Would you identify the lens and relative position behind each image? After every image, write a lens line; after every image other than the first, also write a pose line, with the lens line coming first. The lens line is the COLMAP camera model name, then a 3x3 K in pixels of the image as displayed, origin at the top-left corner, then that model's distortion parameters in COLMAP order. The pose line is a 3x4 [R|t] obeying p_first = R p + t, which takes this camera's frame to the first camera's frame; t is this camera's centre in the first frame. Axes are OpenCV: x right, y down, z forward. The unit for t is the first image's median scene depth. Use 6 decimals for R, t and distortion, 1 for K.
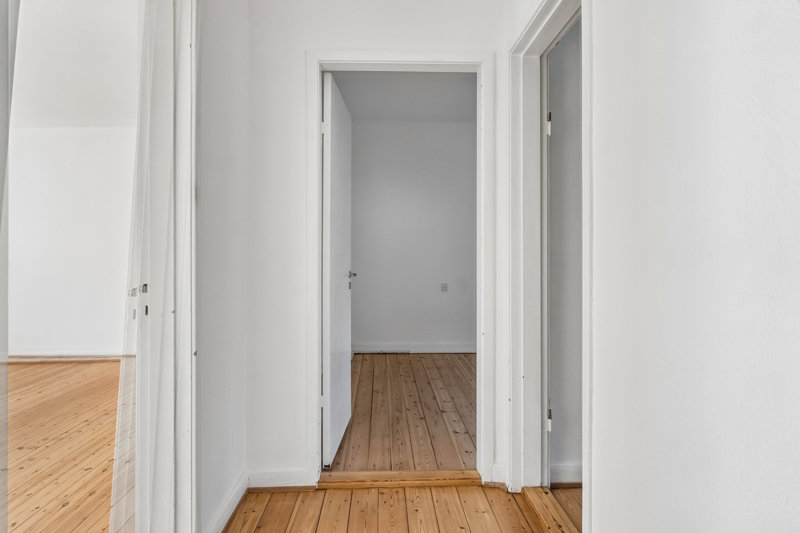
lens RADIAL K [[468.5, 0, 397.4], [0, 468.5, 262.5], [0, 0, 1]] dist [0.007031, 0.002698]
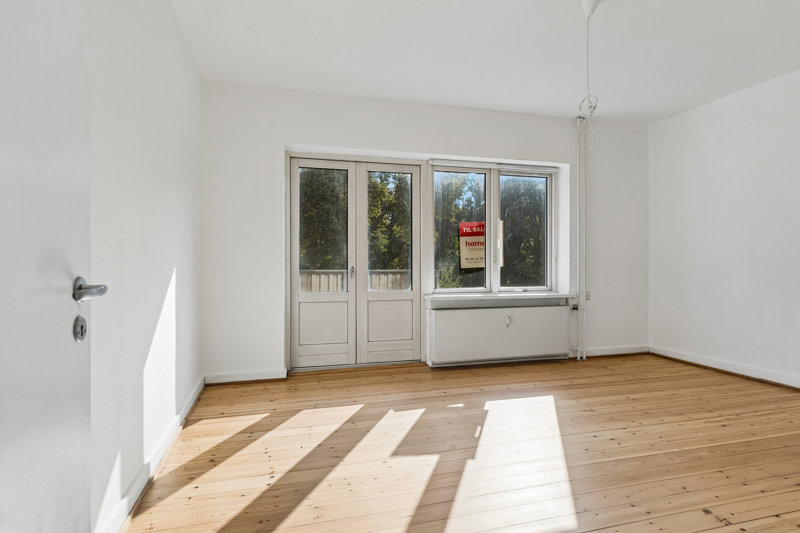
lens RADIAL K [[468.5, 0, 397.3], [0, 468.5, 266.3], [0, 0, 1]] dist [0.007031, 0.002698]
pose [[0.234114, 0.007486, -0.972180, -0.224000], [0.004651, 0.999950, 0.008820, 0.019488], [0.972198, -0.006586, 0.234068, 0.385857]]
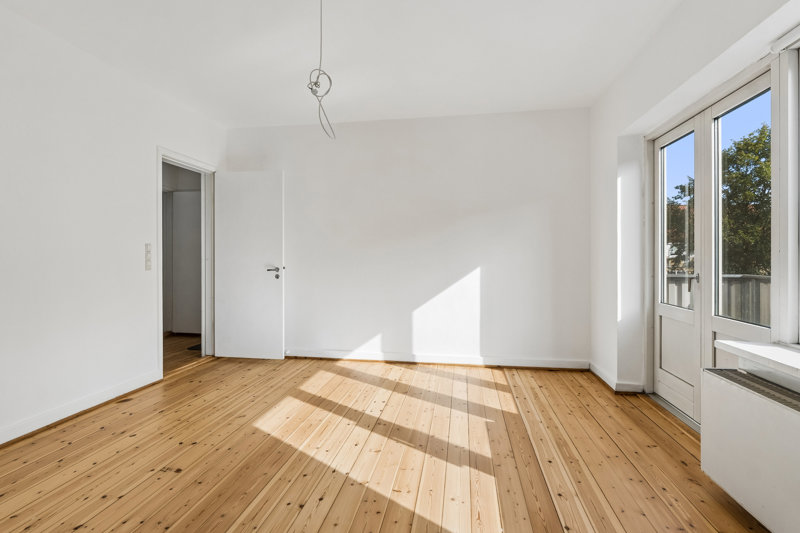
lens RADIAL K [[396.8, 0, 398.6], [0, 396.8, 261.2], [0, 0, 1]] dist [0.003963, 0.000240]
pose [[-0.977300, -0.002014, 0.211852, -1.338865], [-0.001383, 0.999994, 0.003127, 0.001365], [-0.211857, 0.002763, -0.977297, 1.616760]]
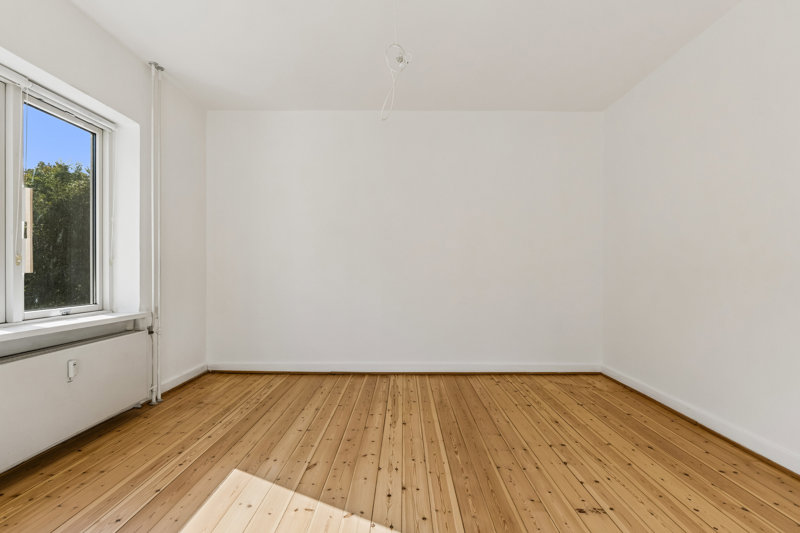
lens RADIAL K [[429.0, 0, 412.1], [0, 429.0, 279.9], [0, 0, 1]] dist [-0.007355, -0.001713]
pose [[0.999300, 0.004106, -0.037176, -1.021220], [-0.003133, 0.999652, 0.026191, 0.025467], [0.037270, -0.026056, 0.998965, 0.346371]]
